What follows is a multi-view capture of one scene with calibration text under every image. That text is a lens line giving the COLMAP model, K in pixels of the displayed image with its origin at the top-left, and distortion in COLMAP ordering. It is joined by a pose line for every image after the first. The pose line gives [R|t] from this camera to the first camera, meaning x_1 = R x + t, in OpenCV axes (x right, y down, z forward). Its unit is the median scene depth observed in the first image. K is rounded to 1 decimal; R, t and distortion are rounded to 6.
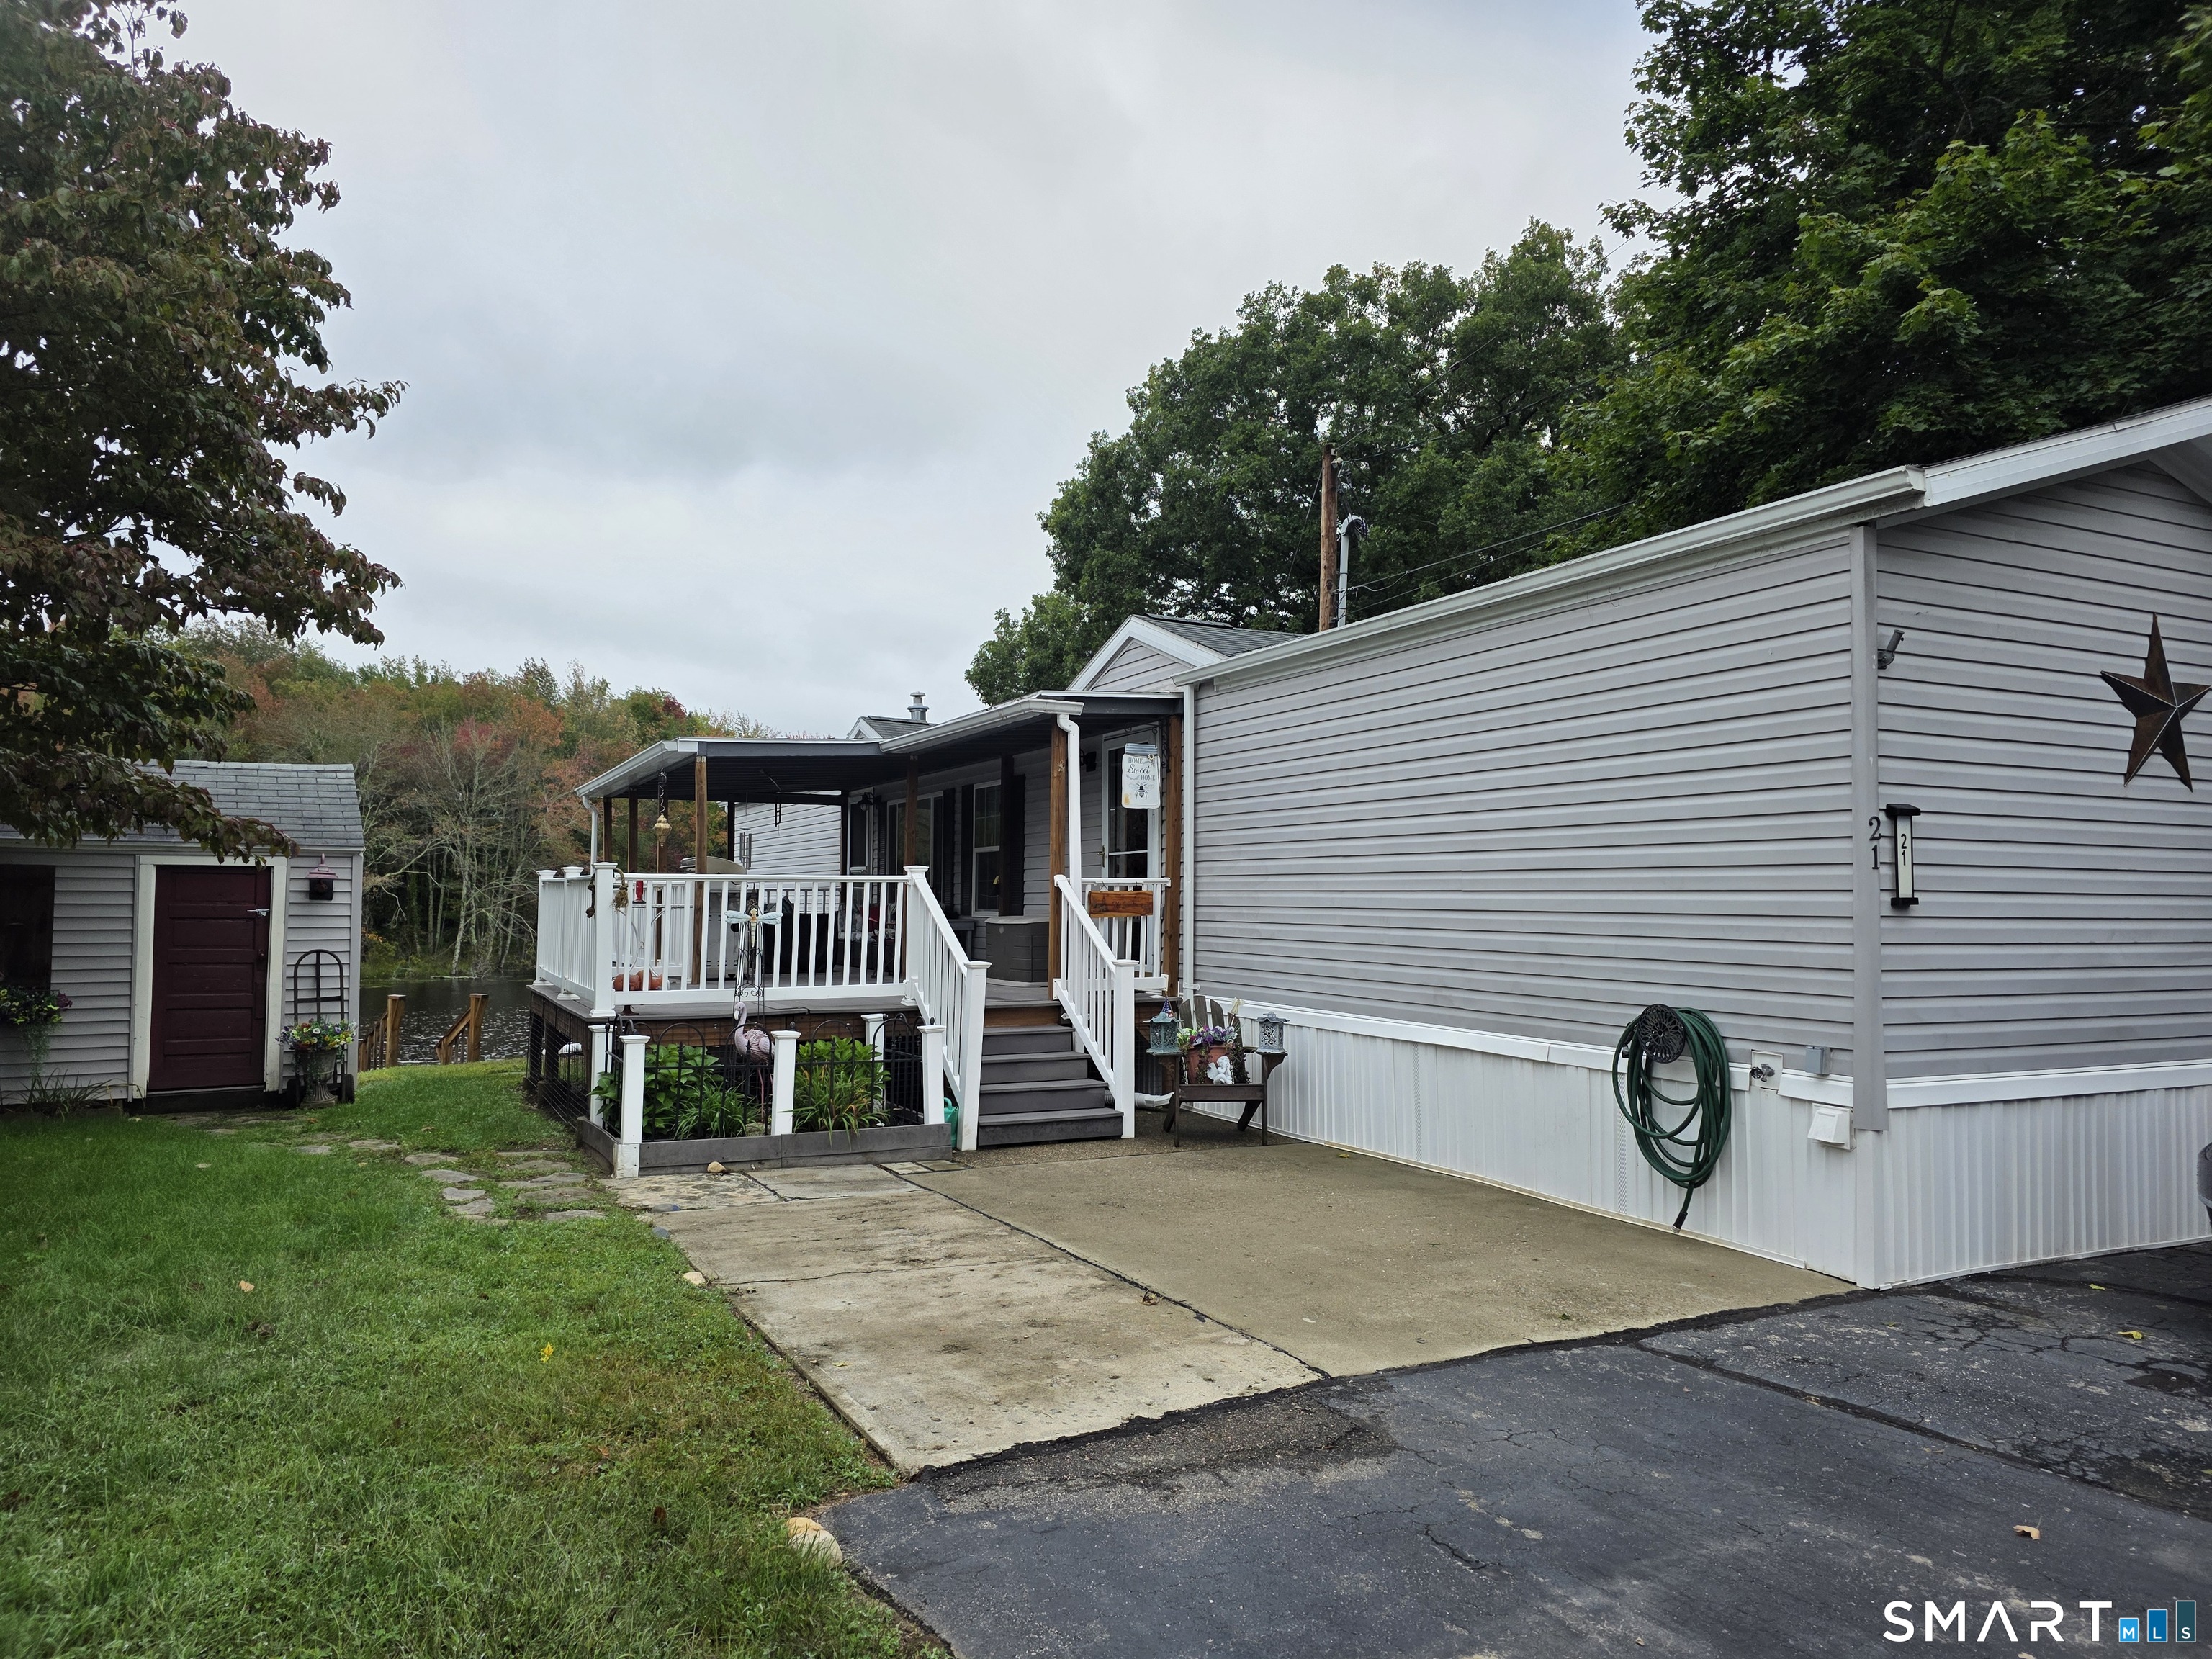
lens RADIAL K [[1472.0, 0, 1094.1], [0, 1472.0, 837.9], [0, 0, 1]] dist [0.070604, -0.058669]
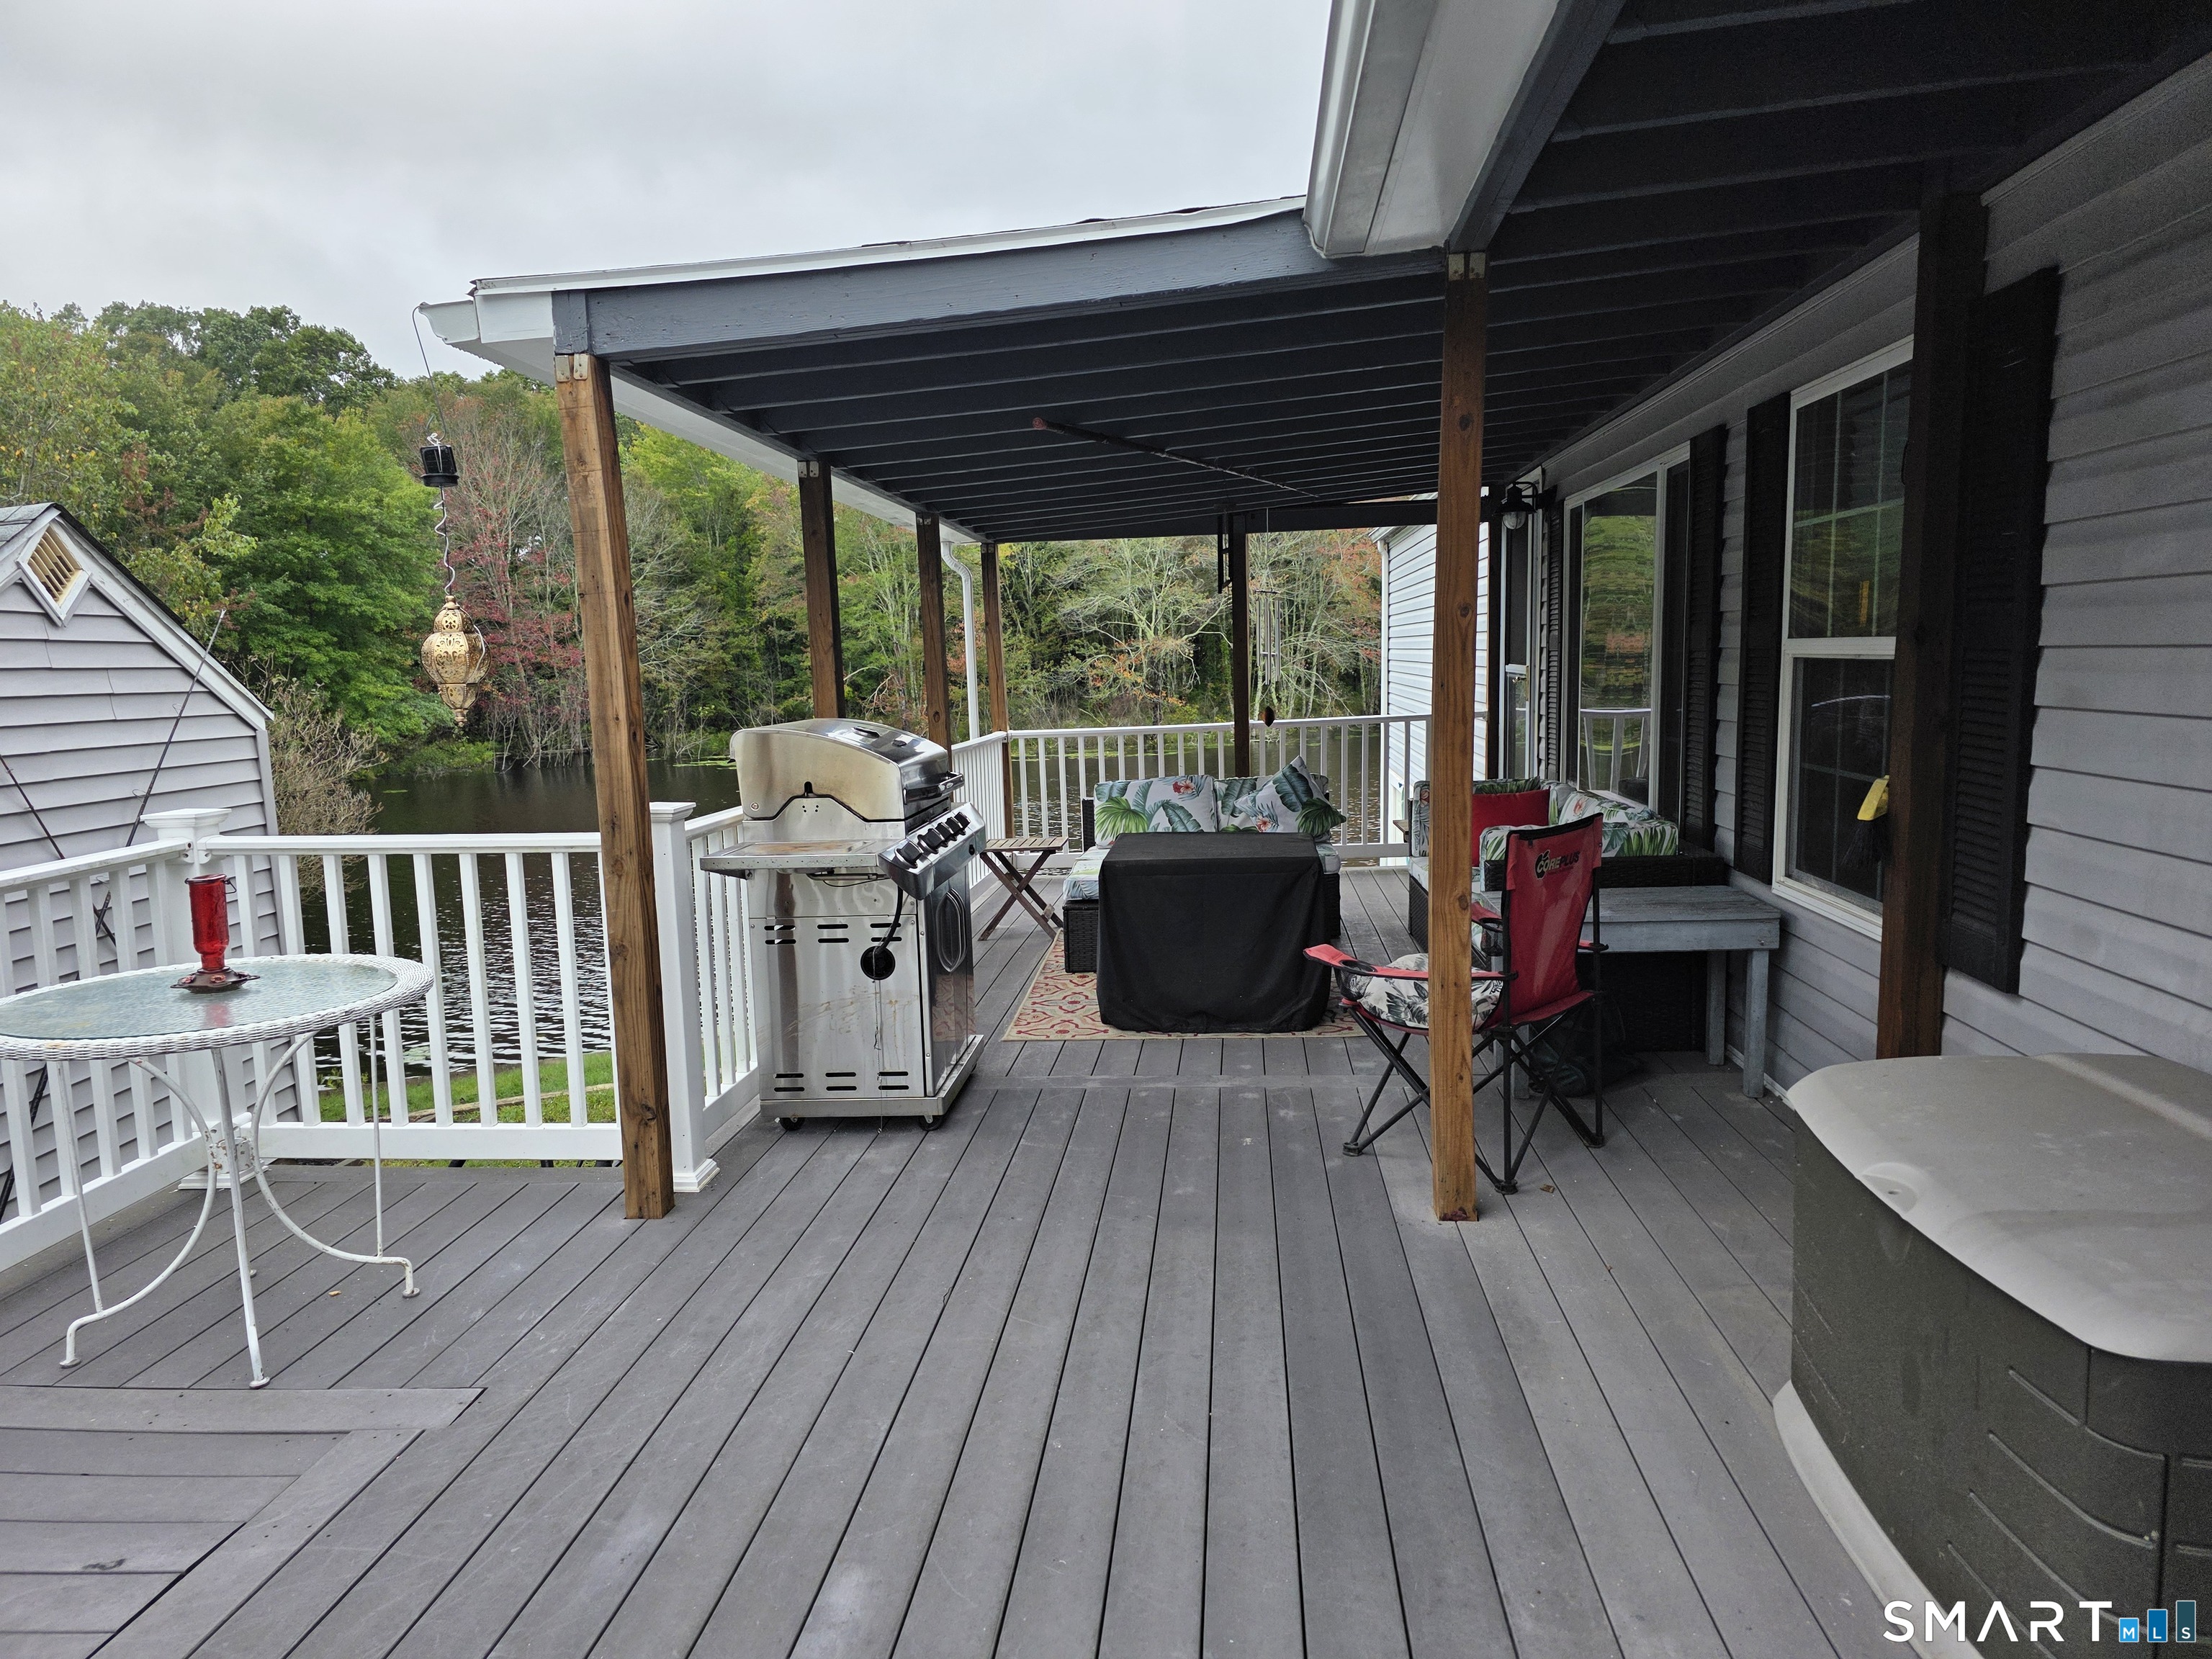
lens RADIAL K [[1472.0, 0, 1124.2], [0, 1472.0, 848.6], [0, 0, 1]] dist [0.070604, -0.058669]
pose [[0.857032, 0.035915, -0.514010, -0.059751], [0.058994, 0.984168, 0.167130, -0.010838], [0.511875, -0.173559, 0.841345, 0.948466]]
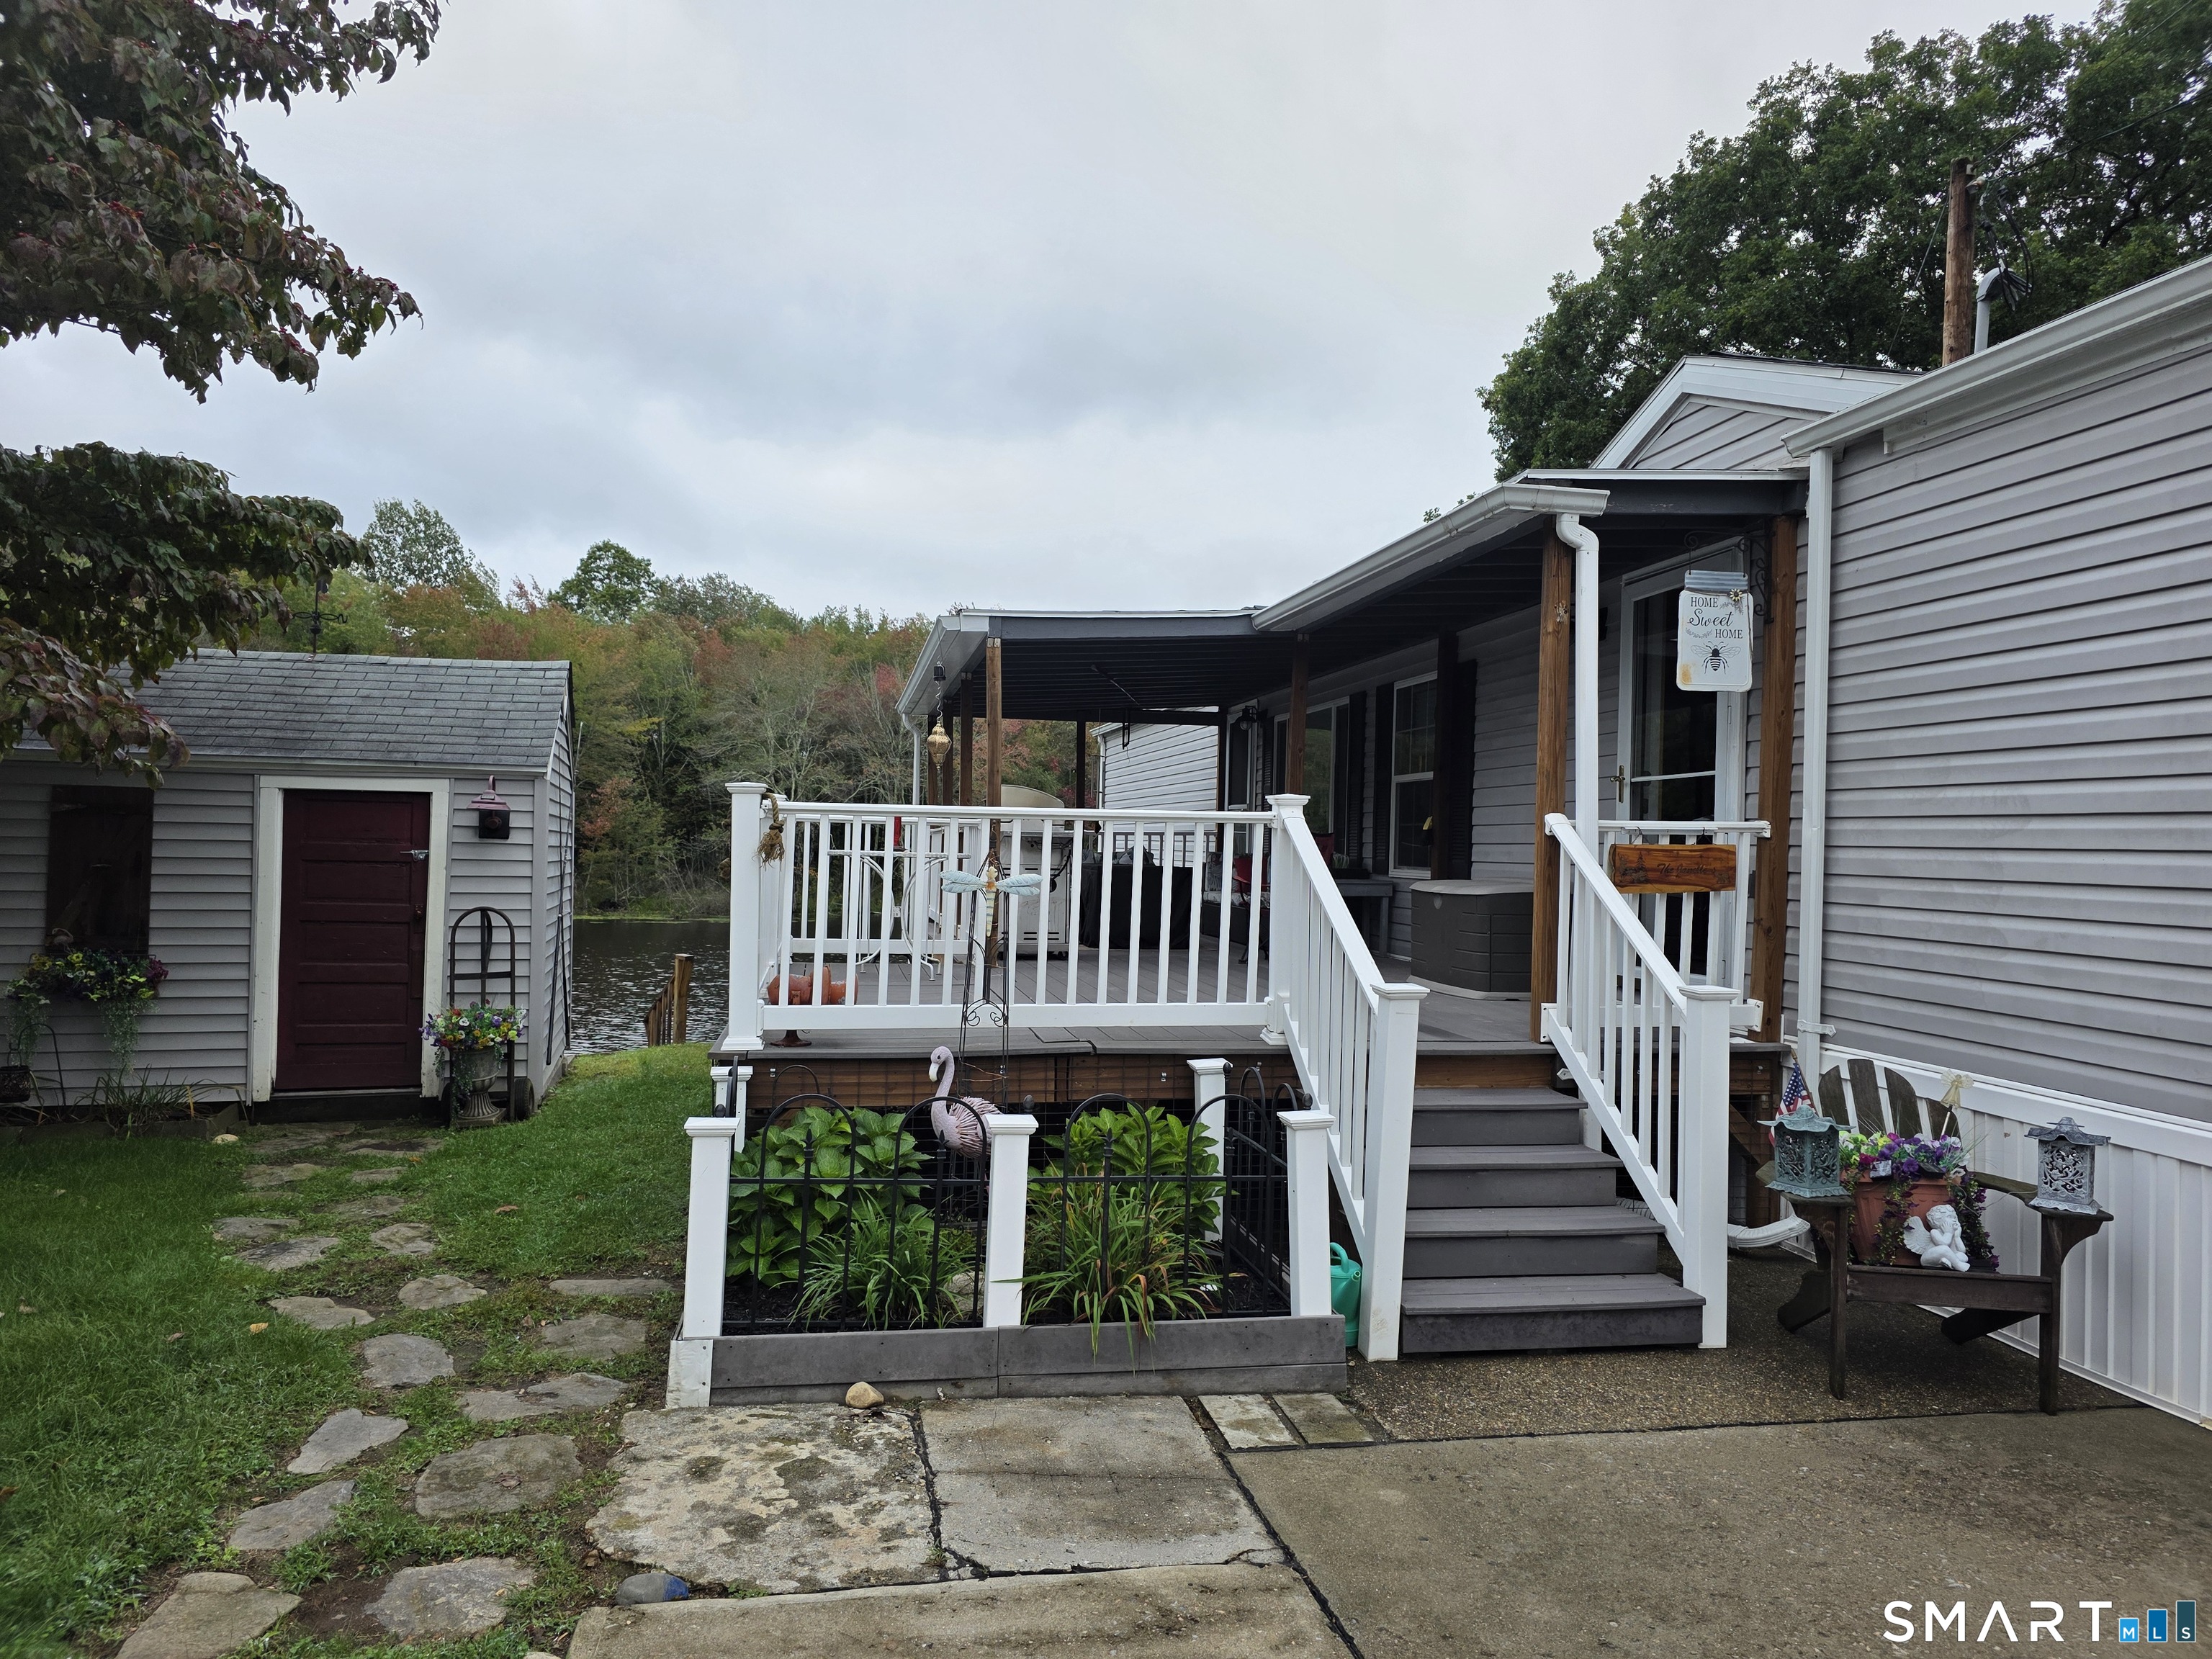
lens RADIAL K [[1472.0, 0, 1094.4], [0, 1472.0, 843.1], [0, 0, 1]] dist [0.070604, -0.058669]
pose [[0.960958, 0.014106, -0.276334, -0.034382], [-0.002810, 0.999146, 0.041231, 0.013463], [0.276680, -0.038845, 0.960177, 0.409194]]
